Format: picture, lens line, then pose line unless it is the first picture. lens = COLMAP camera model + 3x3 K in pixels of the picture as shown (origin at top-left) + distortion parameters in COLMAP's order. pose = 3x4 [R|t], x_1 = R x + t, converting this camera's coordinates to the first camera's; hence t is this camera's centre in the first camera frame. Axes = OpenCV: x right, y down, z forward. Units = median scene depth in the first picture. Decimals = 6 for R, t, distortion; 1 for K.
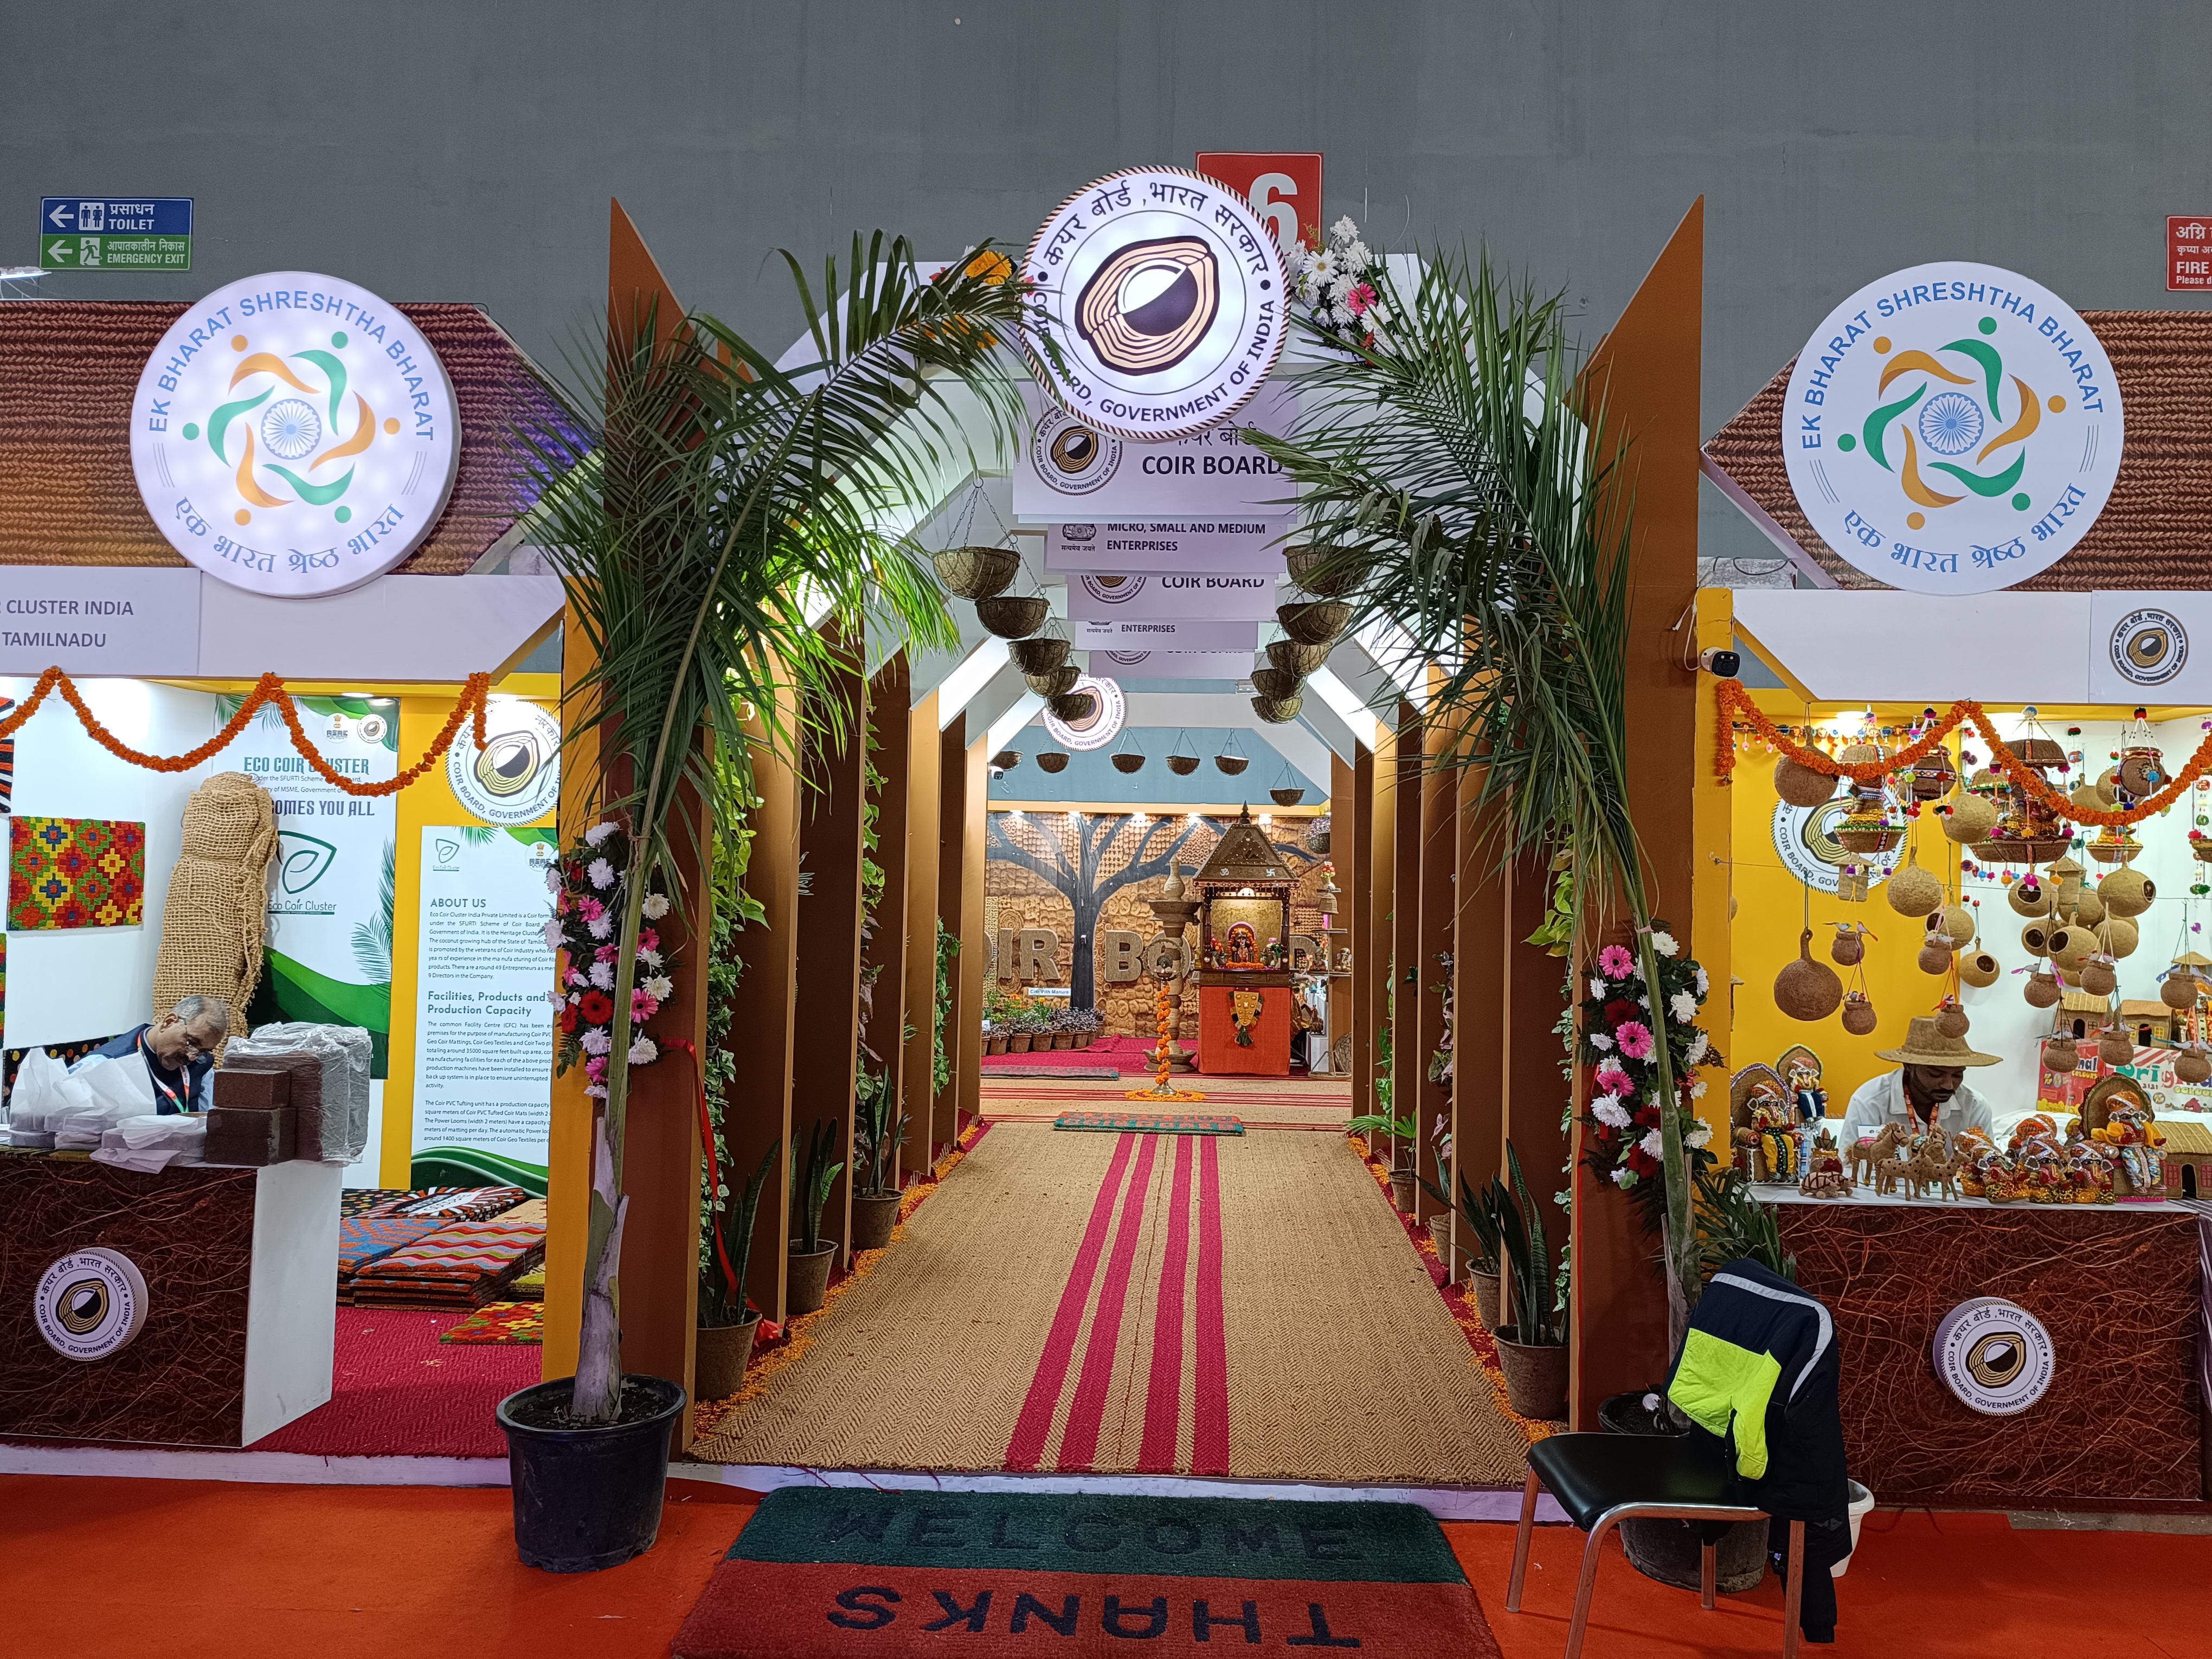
lens RADIAL K [[1528.9, 0, 1107.4], [0, 1528.9, 828.5], [0, 0, 1]] dist [0.003110, -0.007724]
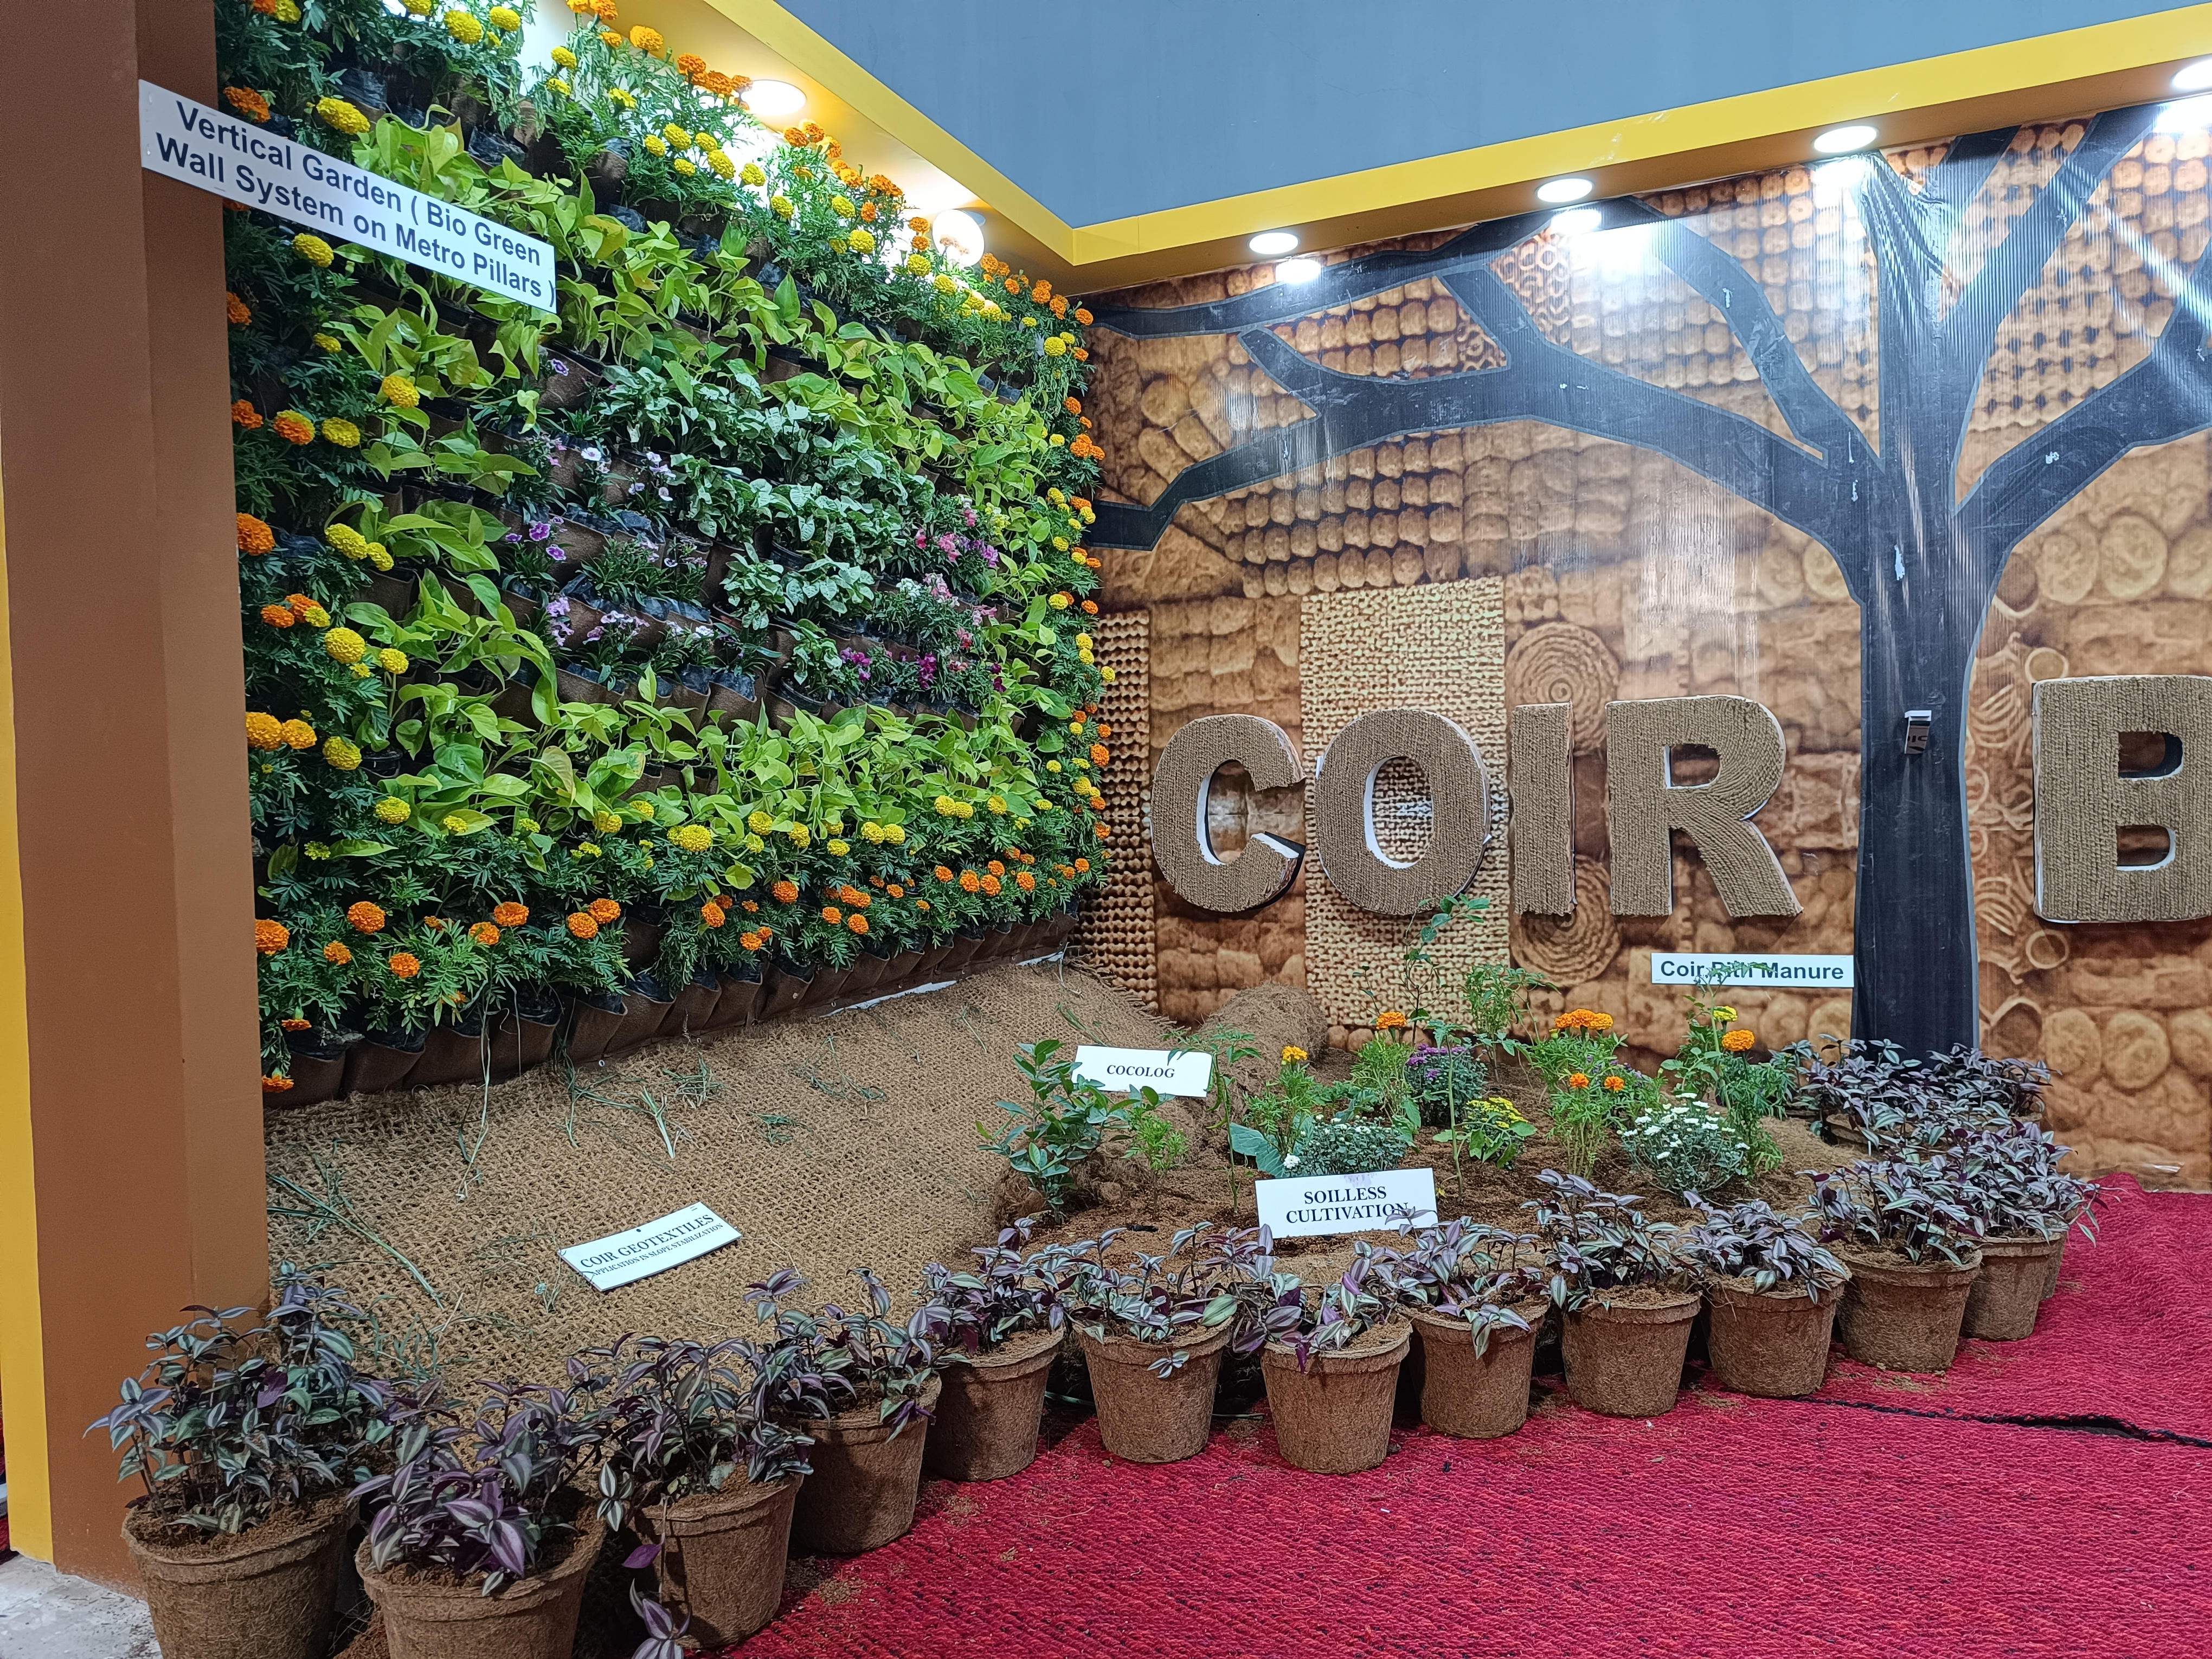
lens RADIAL K [[1528.9, 0, 1101.4], [0, 1528.9, 828.7], [0, 0, 1]] dist [0.003110, -0.007724]
pose [[0.926775, -0.036365, -0.373853, -0.041641], [0.060285, 0.996800, 0.052485, 0.068054], [0.370748, -0.071180, 0.926002, 0.755864]]
